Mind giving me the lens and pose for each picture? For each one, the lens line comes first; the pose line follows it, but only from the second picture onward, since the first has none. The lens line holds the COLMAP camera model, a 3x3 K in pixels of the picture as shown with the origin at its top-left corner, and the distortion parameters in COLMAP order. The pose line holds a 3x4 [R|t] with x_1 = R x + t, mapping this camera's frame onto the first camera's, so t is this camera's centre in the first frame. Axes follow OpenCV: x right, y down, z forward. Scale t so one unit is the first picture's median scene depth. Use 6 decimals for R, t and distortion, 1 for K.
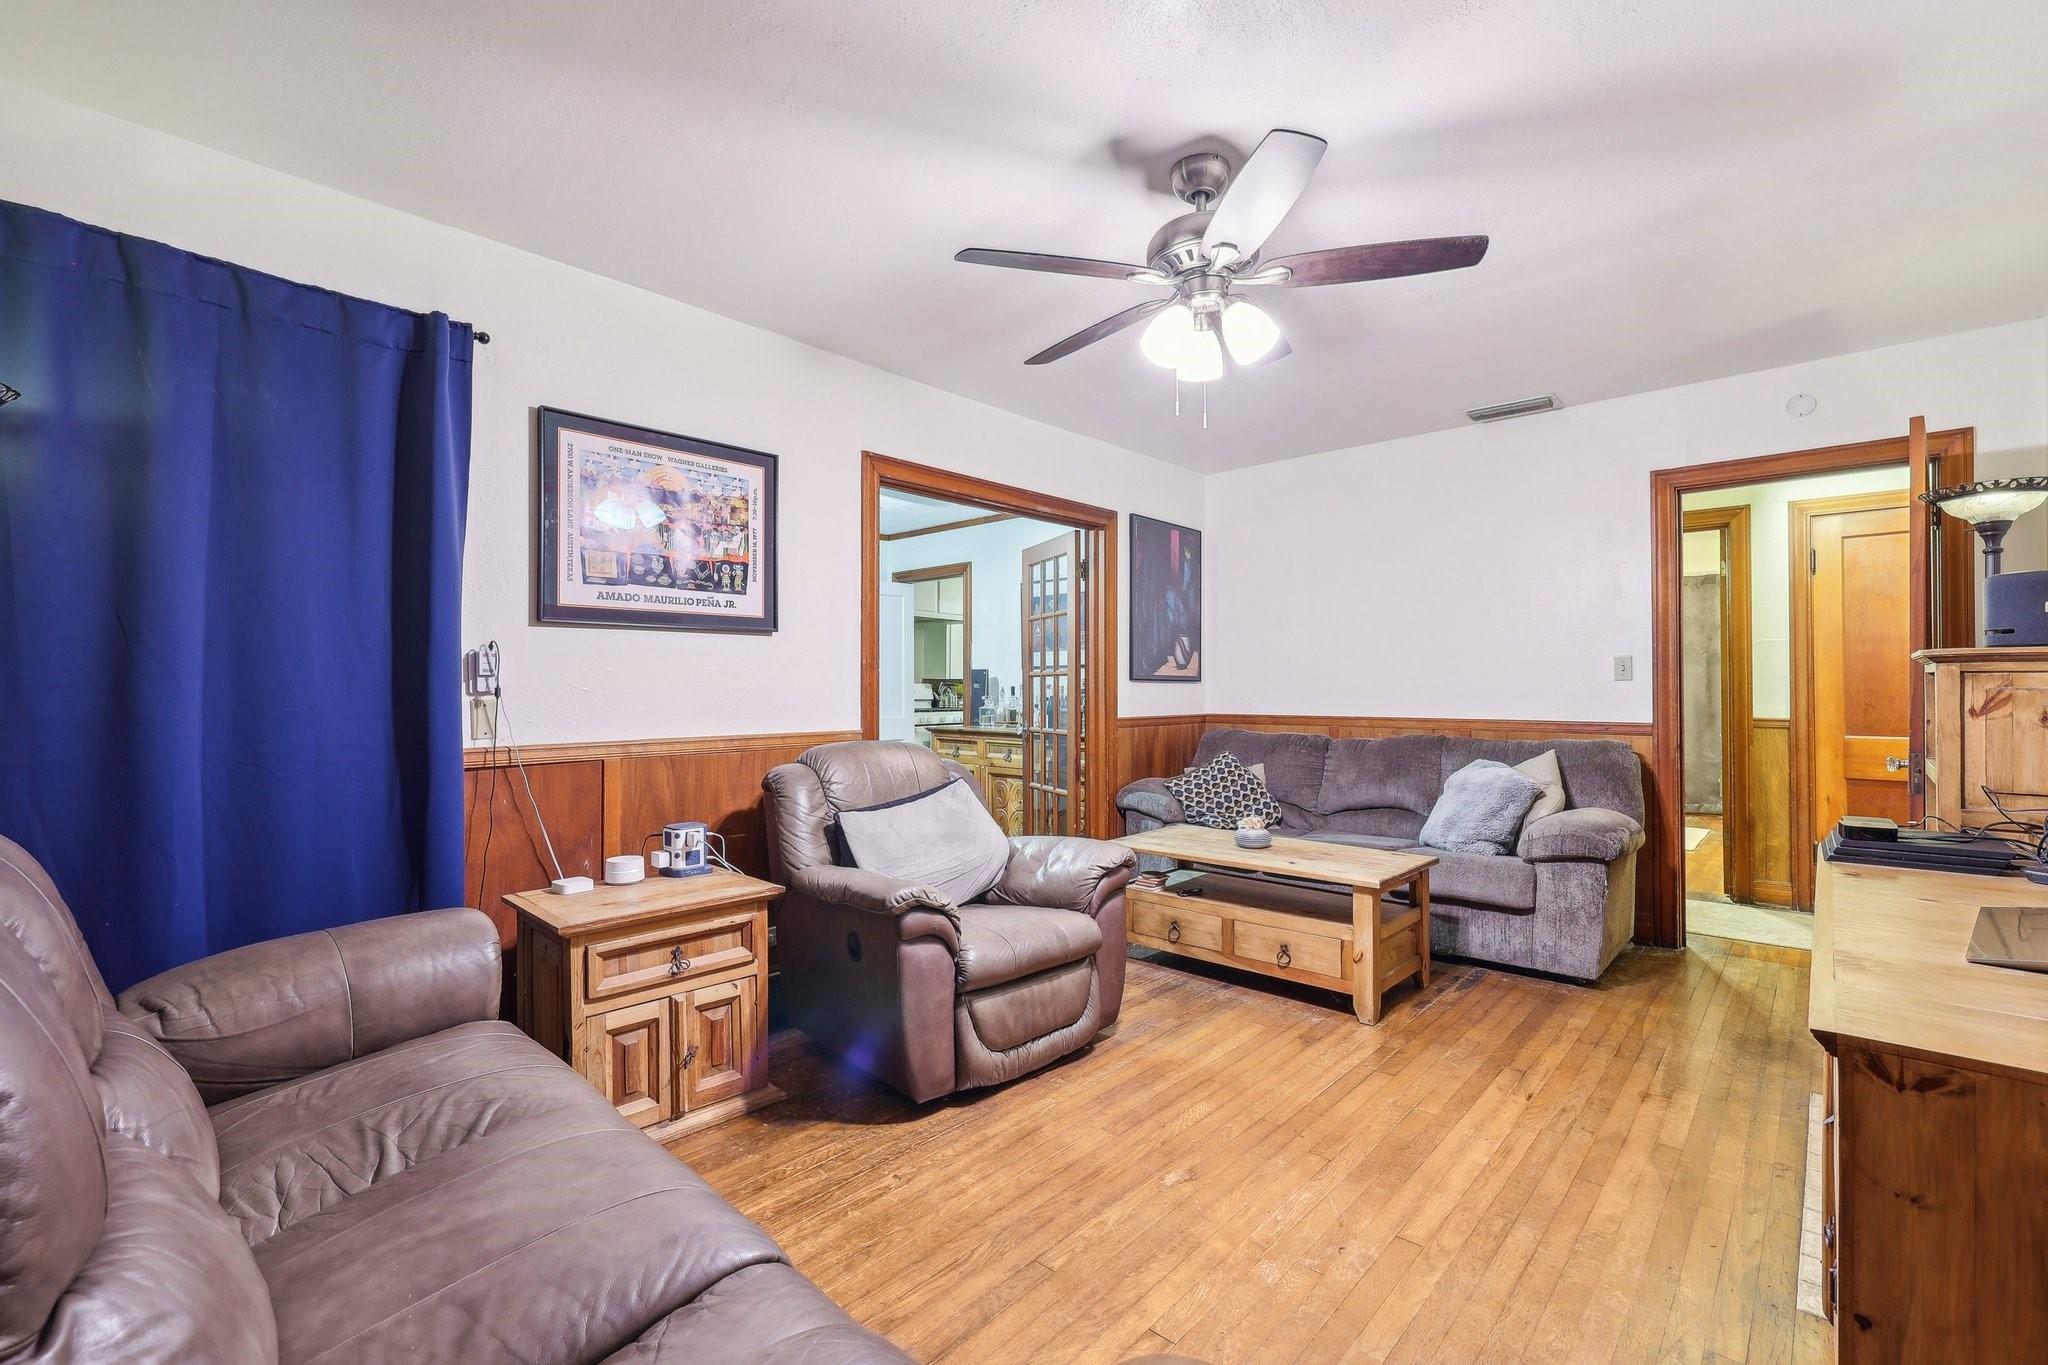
lens RADIAL K [[889.3, 0, 1029.8], [0, 889.3, 682.3], [0, 0, 1]] dist [-0.003834, -0.000057]
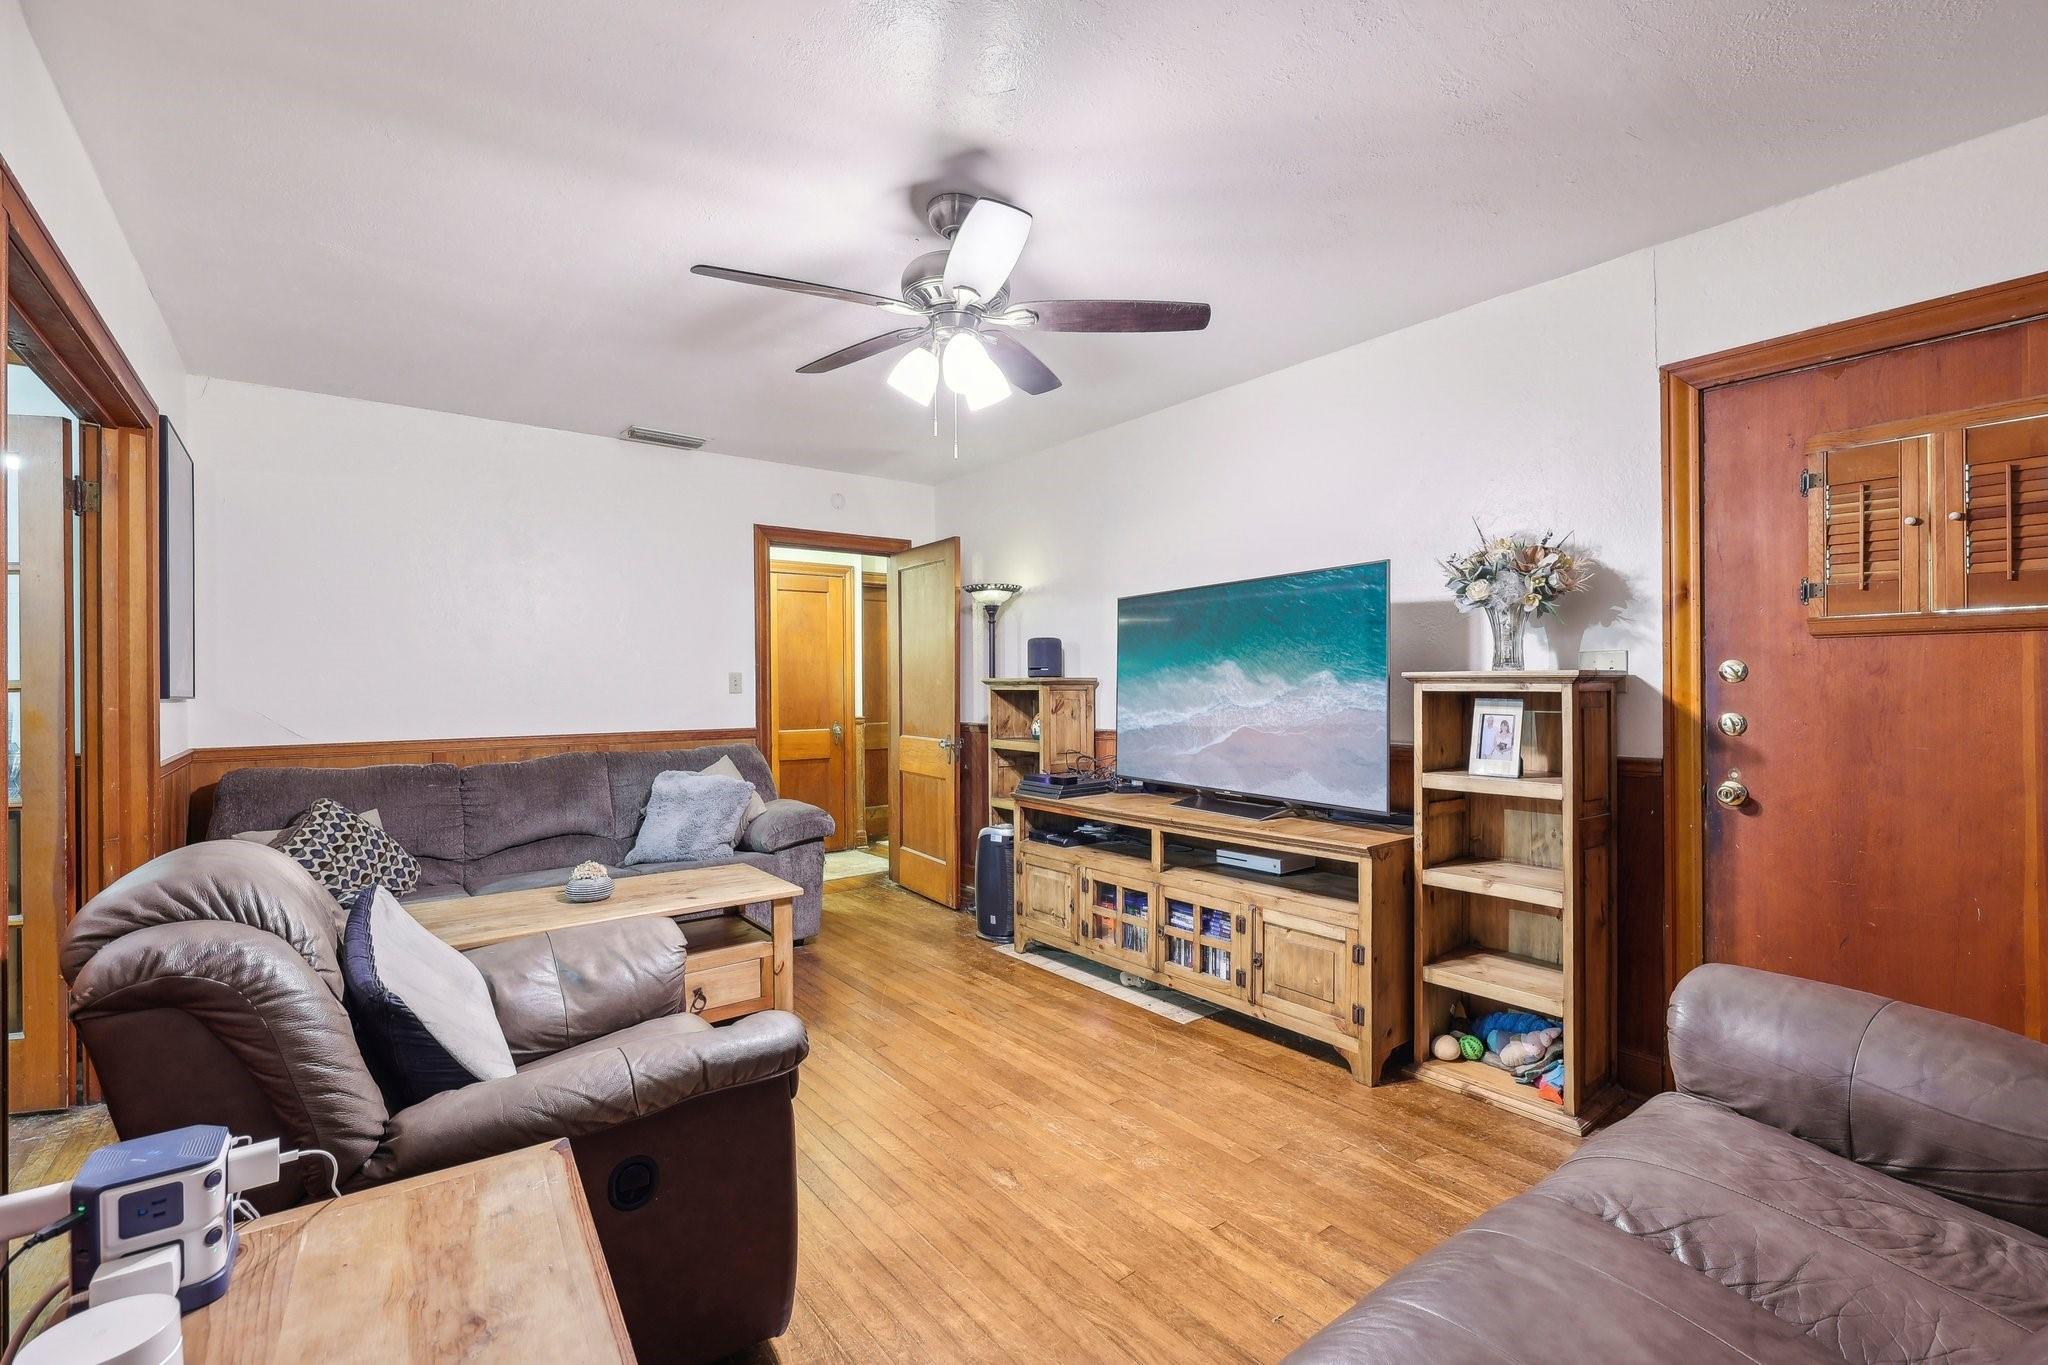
lens RADIAL K [[889.3, 0, 1030.6], [0, 889.3, 684.5], [0, 0, 1]] dist [-0.003834, -0.000057]
pose [[0.161603, 0.002464, 0.986853, -0.755030], [0.001362, 0.999995, -0.002720, -0.017647], [-0.986855, 0.001783, 0.161599, 0.701349]]
